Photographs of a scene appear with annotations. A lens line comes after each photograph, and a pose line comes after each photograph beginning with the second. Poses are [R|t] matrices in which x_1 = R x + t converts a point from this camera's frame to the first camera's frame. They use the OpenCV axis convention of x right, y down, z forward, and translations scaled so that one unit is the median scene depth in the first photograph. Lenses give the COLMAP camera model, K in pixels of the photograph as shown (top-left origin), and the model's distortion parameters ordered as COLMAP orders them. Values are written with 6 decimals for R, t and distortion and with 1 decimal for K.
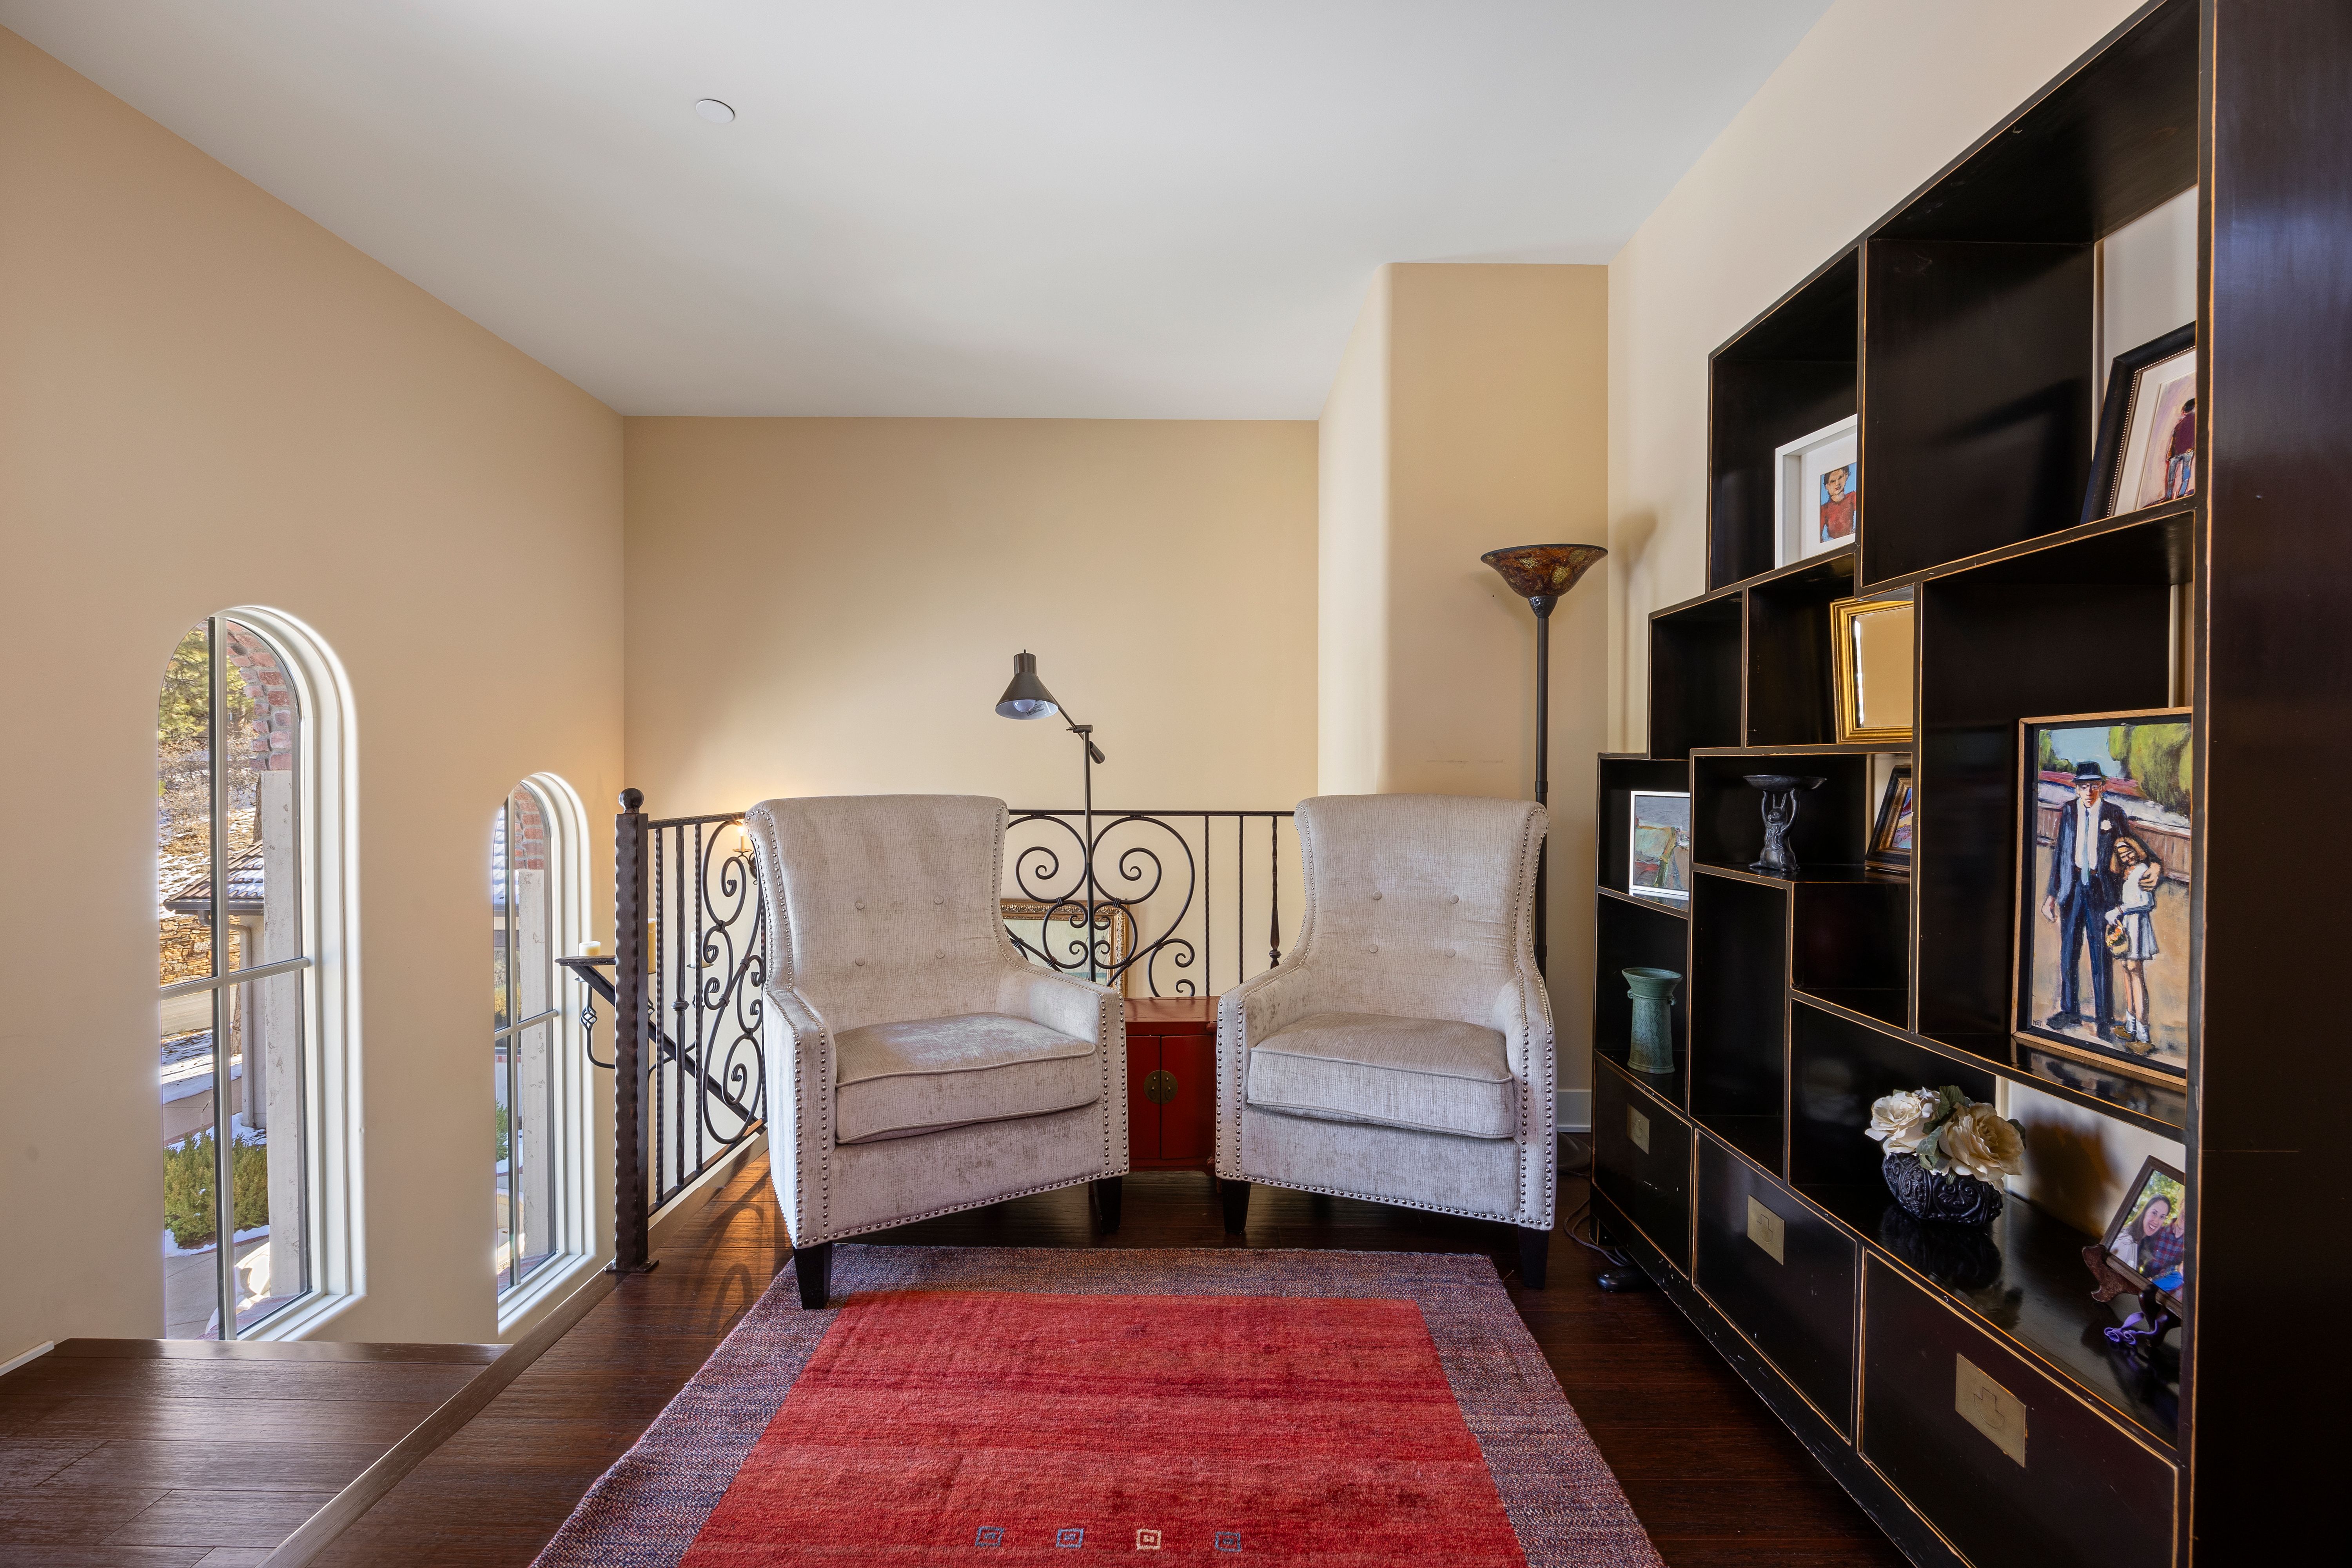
lens RADIAL K [[1037.3, 0, 1188.7], [0, 1037.3, 776.8], [0, 0, 1]] dist [0.001070, 0.000104]
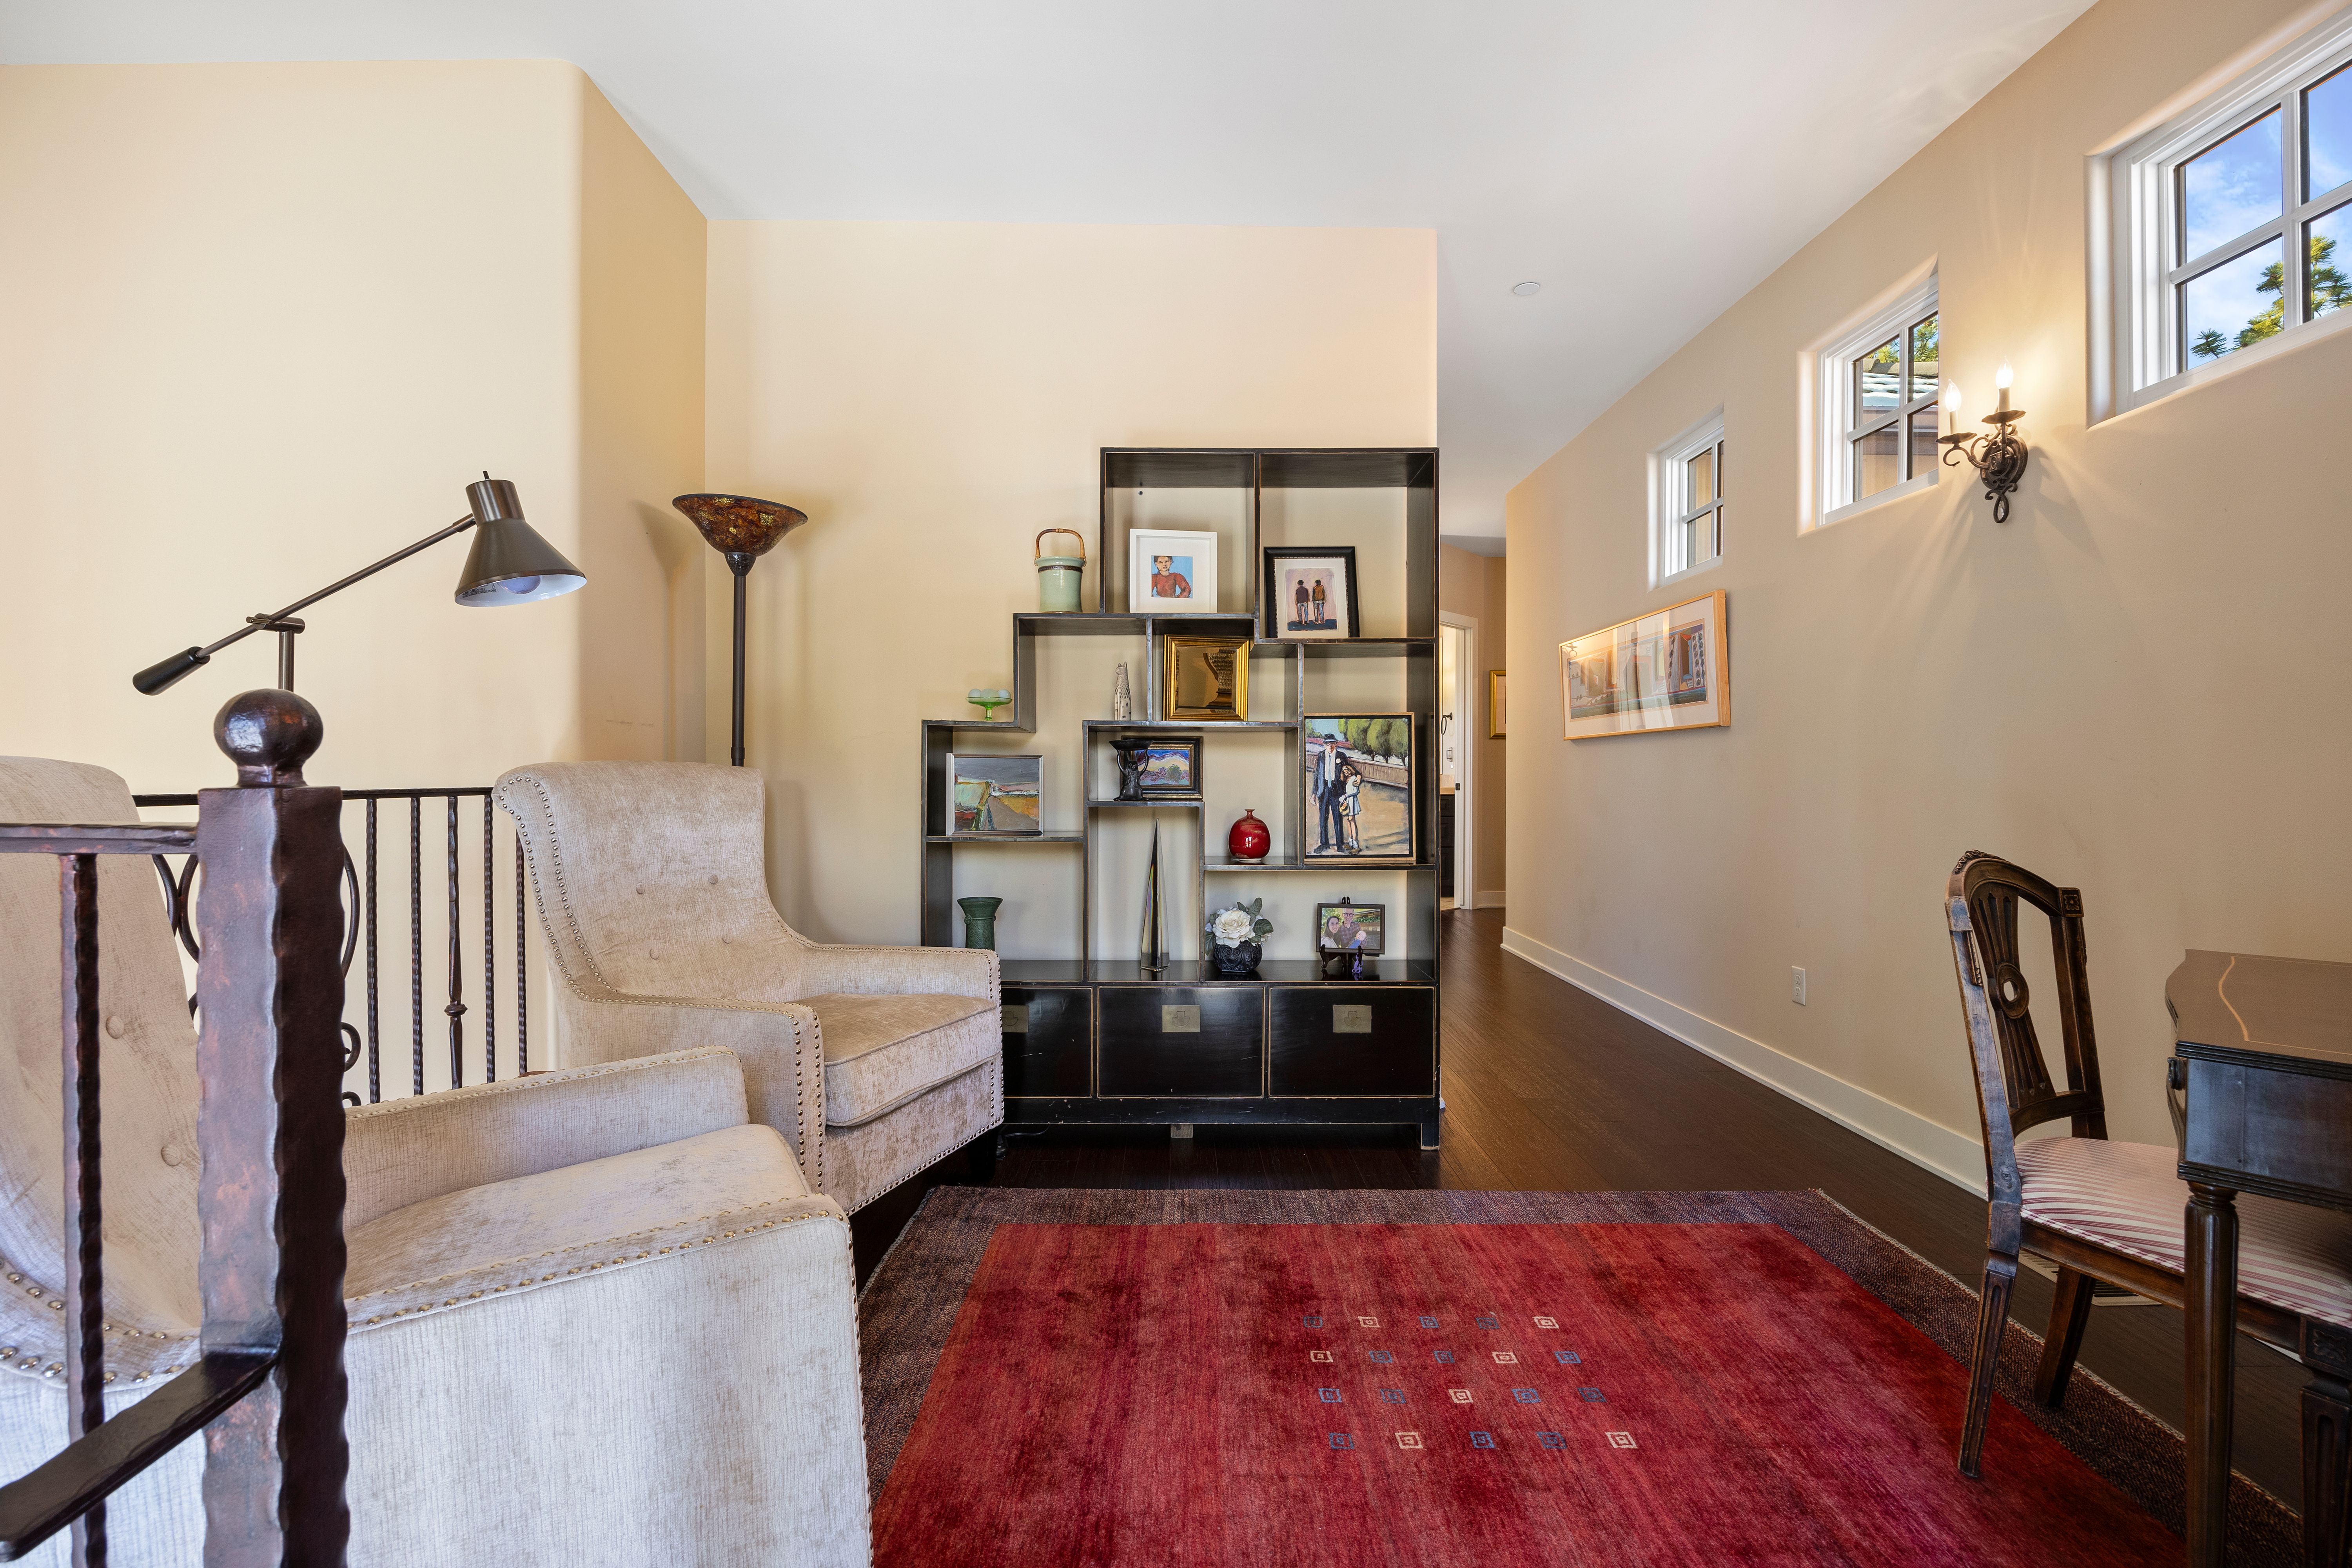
lens RADIAL K [[1037.3, 0, 1191.1], [0, 1037.3, 777.9], [0, 0, 1]] dist [0.001070, 0.000104]
pose [[-0.029208, -0.014099, 0.999474, -1.410464], [0.004637, 0.999888, 0.014241, 0.048708], [-0.999563, 0.005051, -0.029140, 1.358956]]
